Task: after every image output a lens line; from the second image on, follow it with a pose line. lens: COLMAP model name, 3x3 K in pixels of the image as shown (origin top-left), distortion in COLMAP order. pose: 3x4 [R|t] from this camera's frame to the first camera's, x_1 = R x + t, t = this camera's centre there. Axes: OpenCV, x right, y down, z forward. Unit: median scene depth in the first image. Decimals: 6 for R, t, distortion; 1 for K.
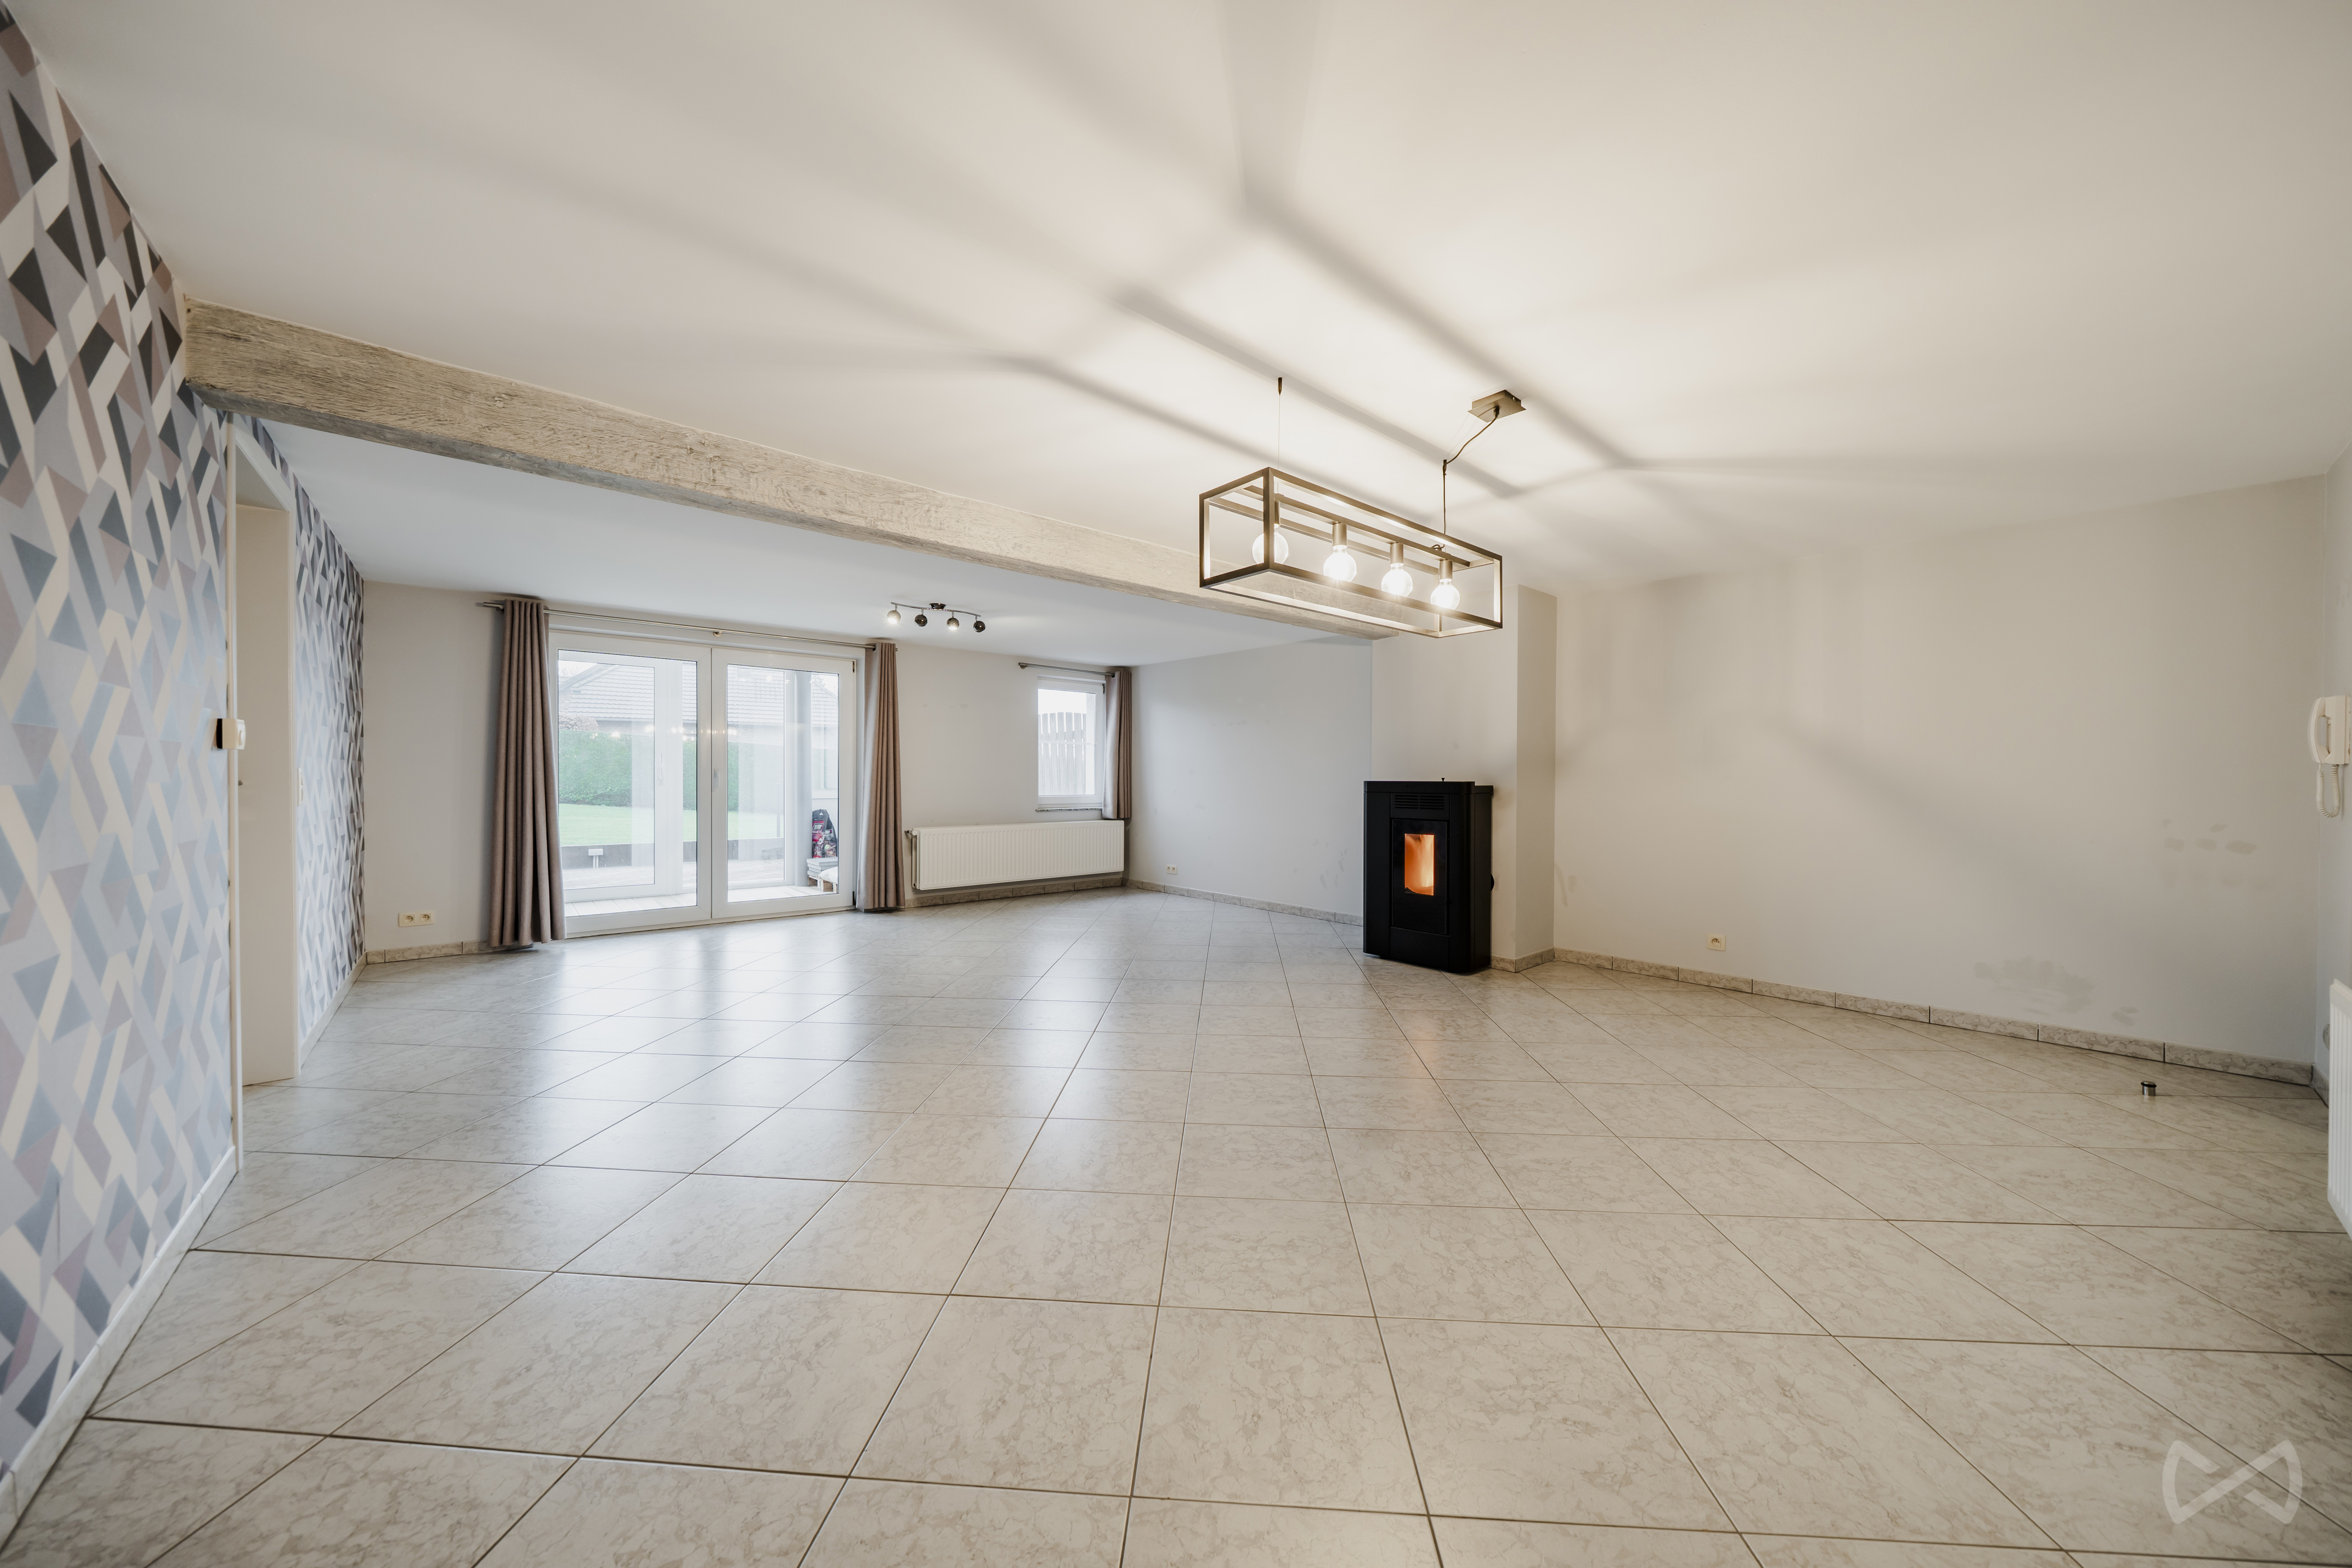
lens RADIAL K [[851.9, 0, 1177.8], [0, 851.9, 784.0], [0, 0, 1]] dist [0.000879, -0.003601]
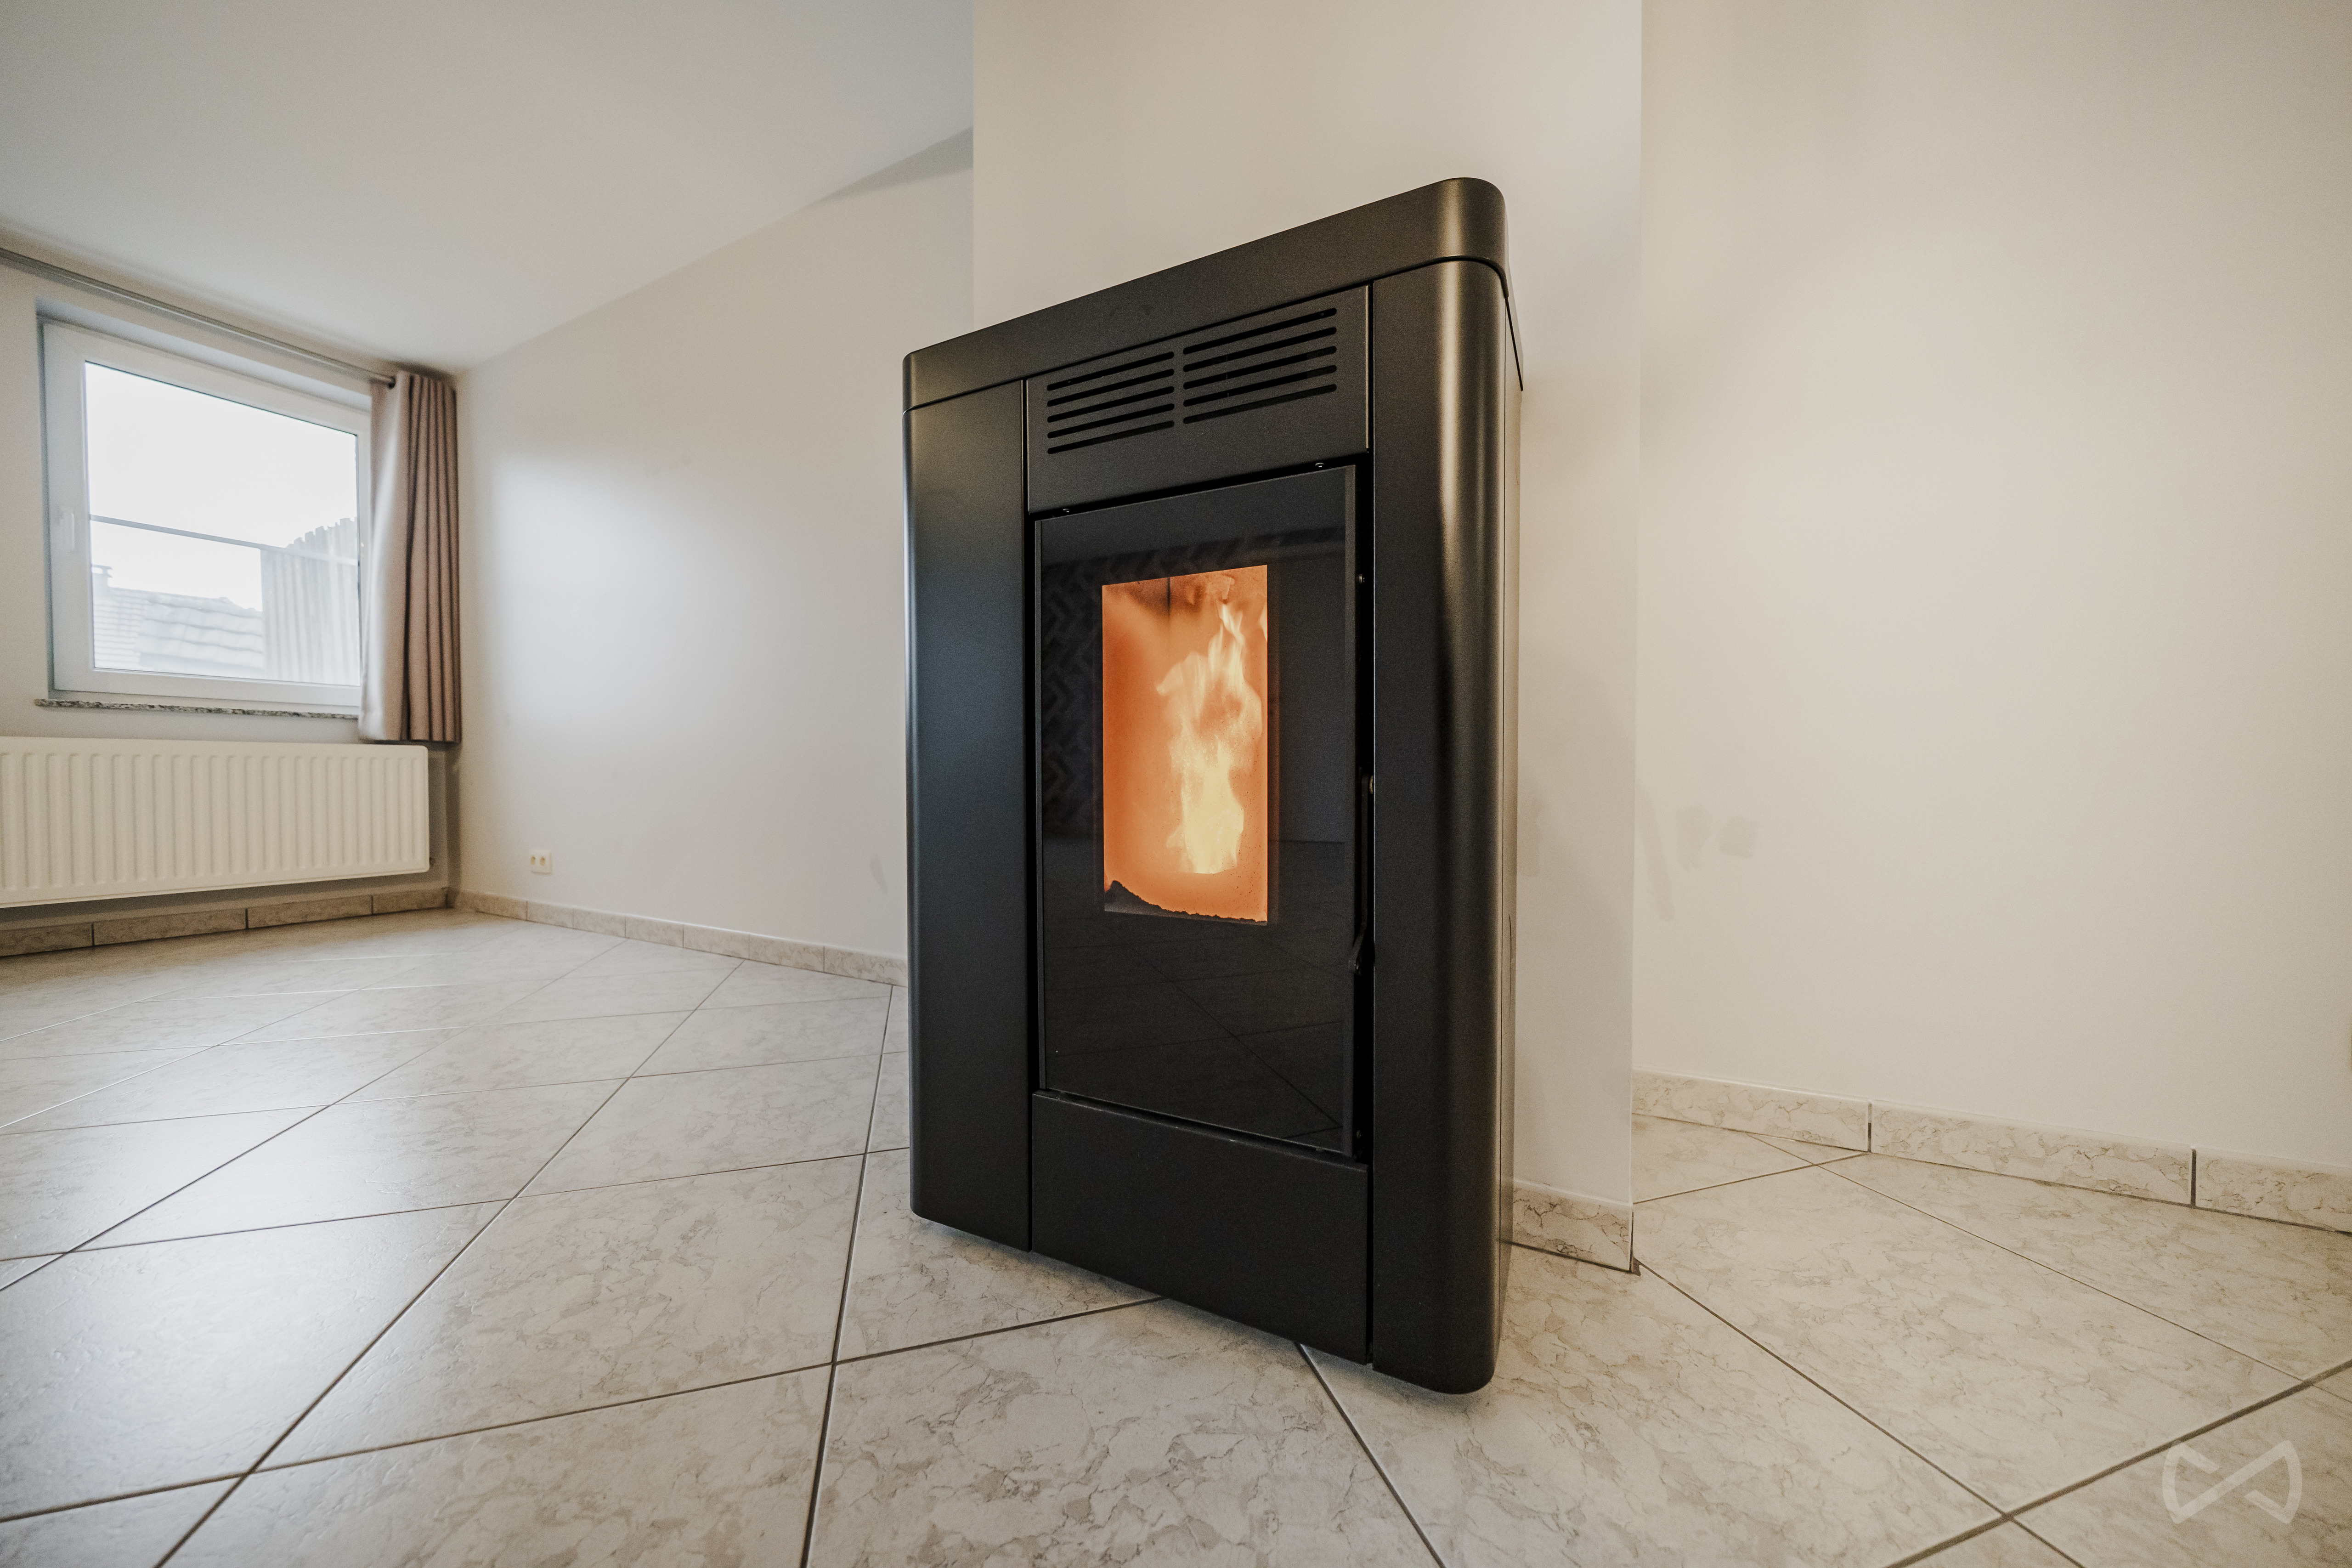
lens RADIAL K [[851.9, 0, 1177.8], [0, 851.9, 784.0], [0, 0, 1]] dist [0.000879, -0.003601]
pose [[0.938412, -0.007195, 0.345444, 0.137790], [0.005652, 0.999969, 0.005472, 0.062965], [-0.345472, -0.003182, 0.938424, 0.520073]]
